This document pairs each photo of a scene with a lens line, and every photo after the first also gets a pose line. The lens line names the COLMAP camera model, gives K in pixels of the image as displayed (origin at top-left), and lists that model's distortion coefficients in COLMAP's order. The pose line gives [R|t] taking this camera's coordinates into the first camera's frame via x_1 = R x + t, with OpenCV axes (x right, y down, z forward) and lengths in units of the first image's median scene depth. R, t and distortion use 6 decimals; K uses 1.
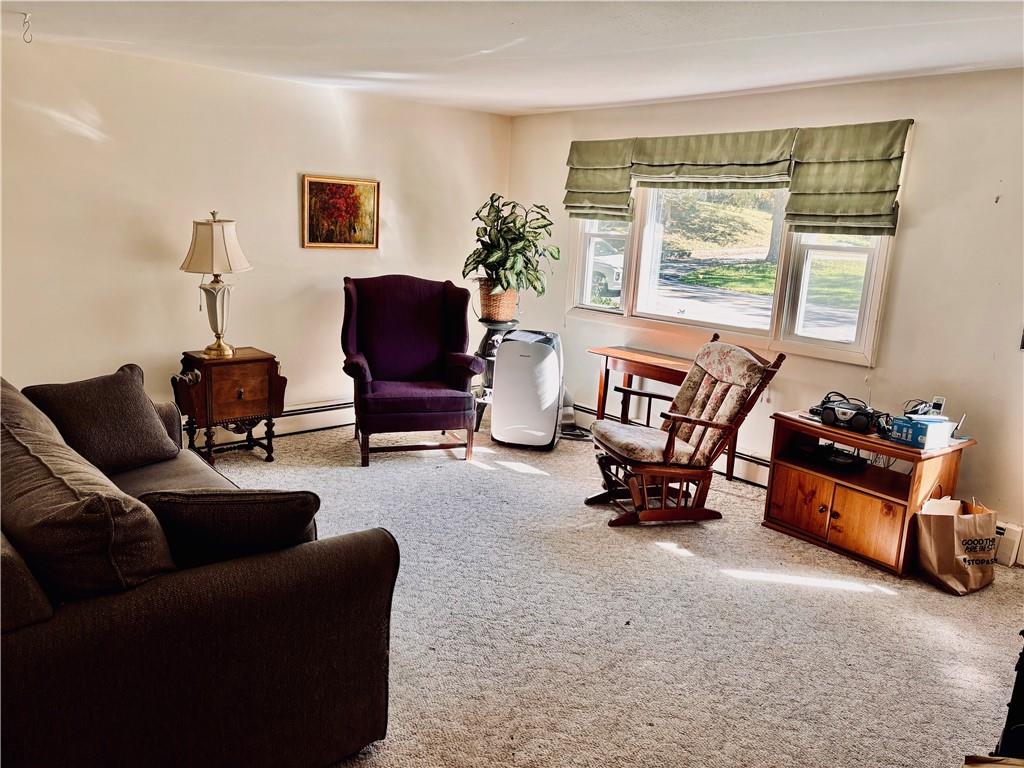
lens RADIAL K [[779.4, 0, 509.0], [0, 779.4, 386.1], [0, 0, 1]] dist [0.004799, -0.001316]
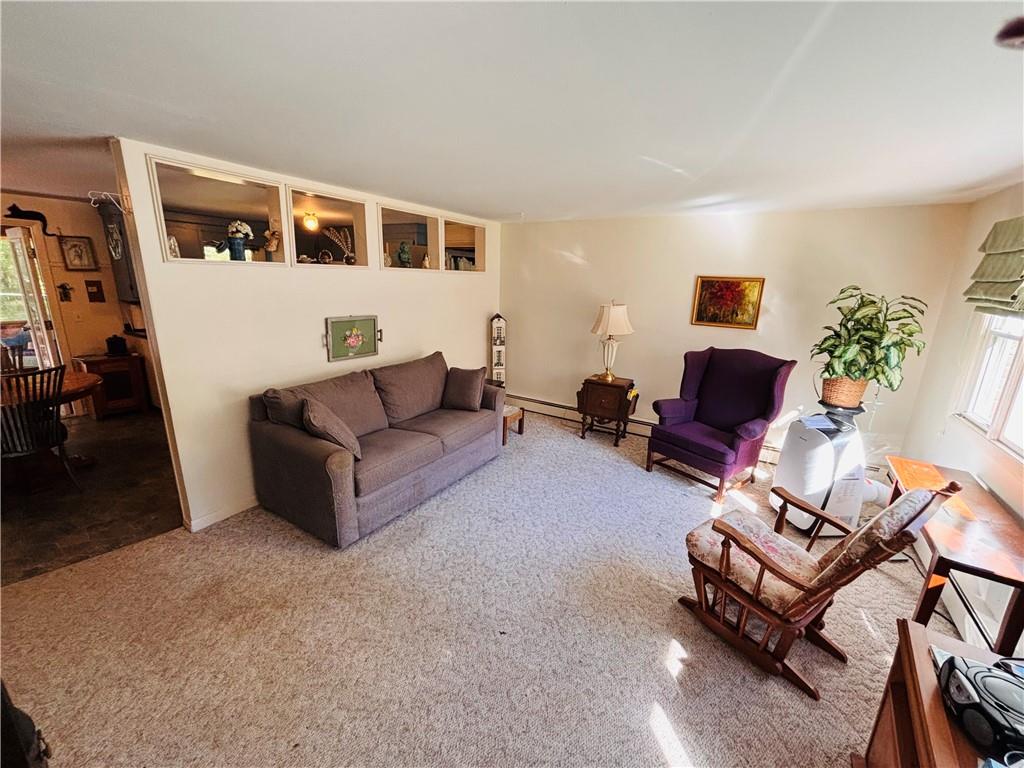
lens RADIAL K [[415.0, 0, 510.4], [0, 415.0, 381.2], [0, 0, 1]] dist [-0.003644, -0.000595]
pose [[0.300555, 0.193229, -0.933986, 0.392436], [-0.221083, 0.966705, 0.128854, -0.094474], [0.927787, 0.167760, 0.333267, 0.415641]]
